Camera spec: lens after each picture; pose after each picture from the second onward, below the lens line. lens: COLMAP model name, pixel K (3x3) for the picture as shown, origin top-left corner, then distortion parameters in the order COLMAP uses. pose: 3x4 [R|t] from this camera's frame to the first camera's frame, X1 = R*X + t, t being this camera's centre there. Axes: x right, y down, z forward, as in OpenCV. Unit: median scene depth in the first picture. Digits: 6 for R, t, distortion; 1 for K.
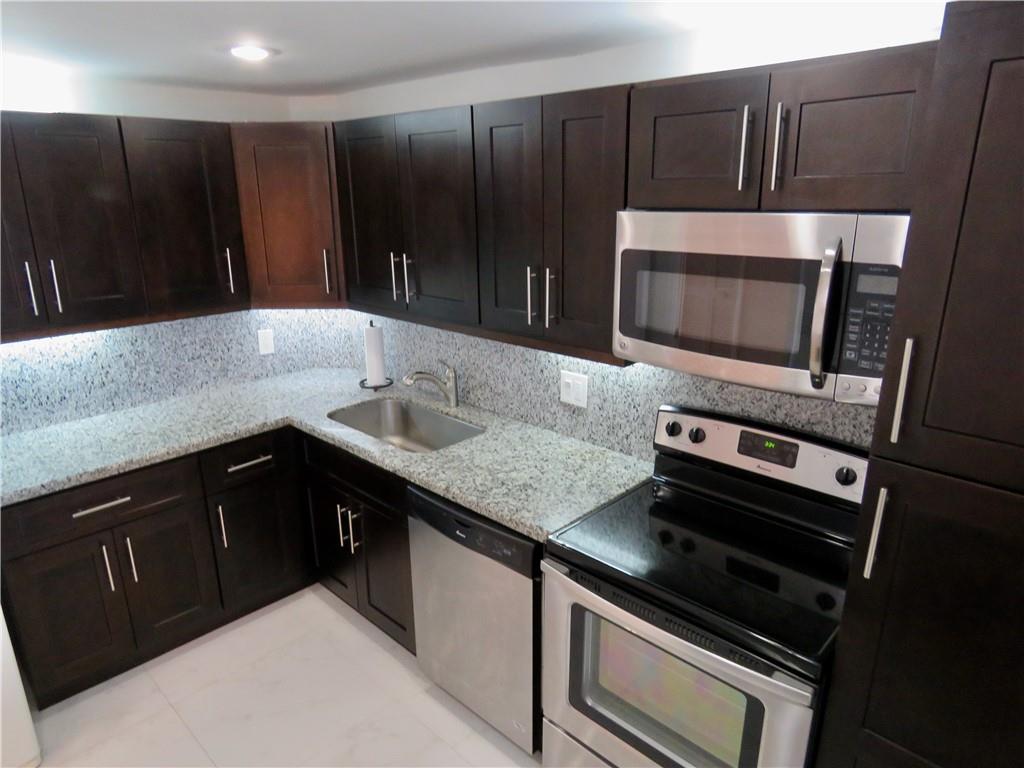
lens RADIAL K [[656.0, 0, 519.7], [0, 656.0, 385.3], [0, 0, 1]] dist [-0.010152, 0.005149]
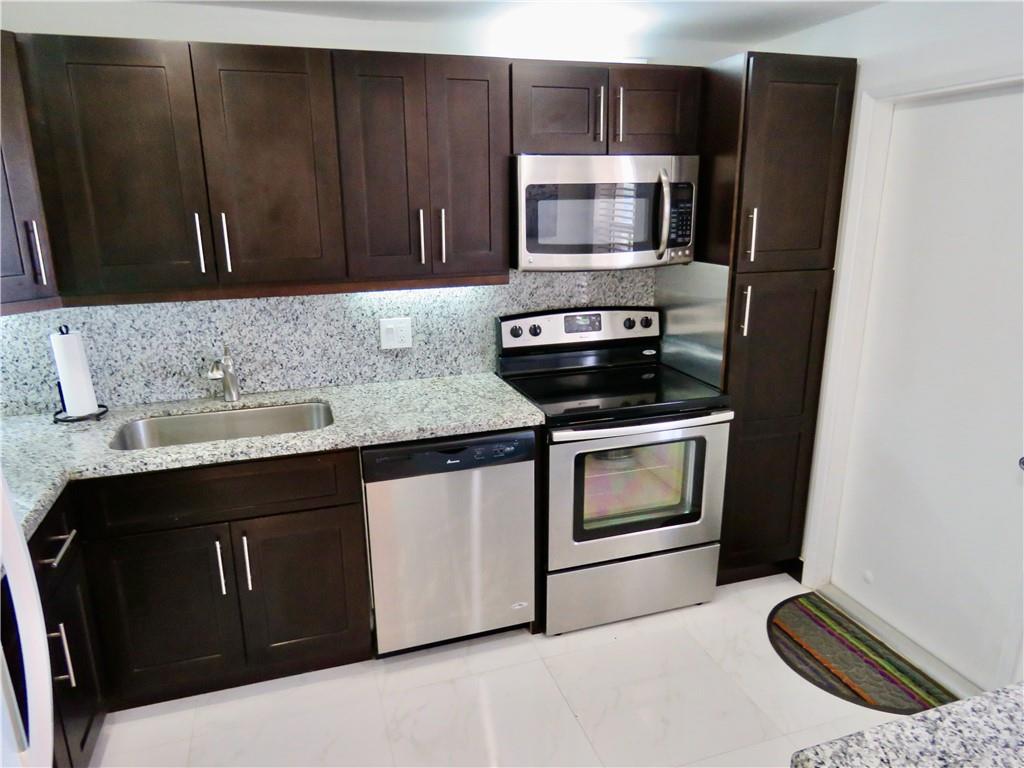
lens RADIAL K [[684.1, 0, 518.0], [0, 684.1, 394.2], [0, 0, 1]] dist [-0.008447, 0.005230]
pose [[0.468495, -0.251756, 0.846836, -0.819657], [0.262581, 0.954902, 0.138615, -0.002009], [-0.843543, 0.157423, 0.513473, 0.283299]]
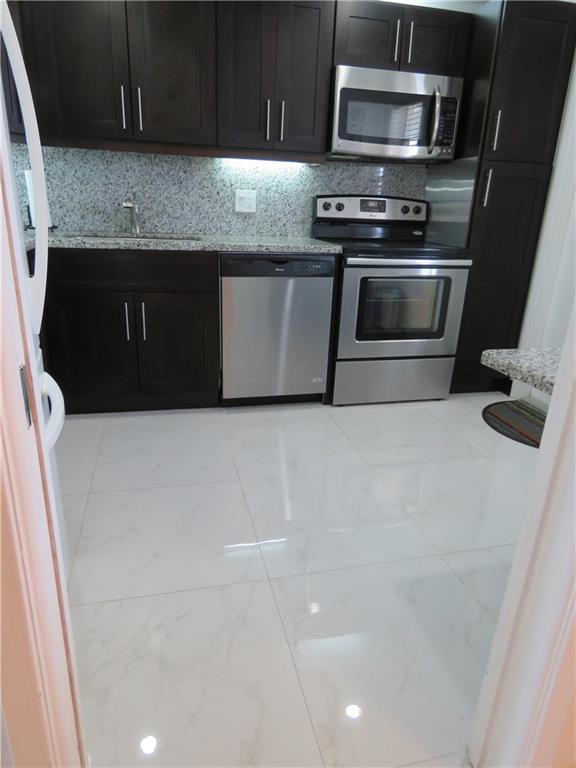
lens RADIAL K [[492.0, 0, 291.9], [0, 492.0, 387.2], [0, 0, 1]] dist [-0.010152, 0.005149]
pose [[0.534720, -0.270966, 0.800408, -0.959150], [0.207240, 0.960319, 0.186653, 0.246654], [-0.819223, 0.066069, 0.569656, 0.270172]]
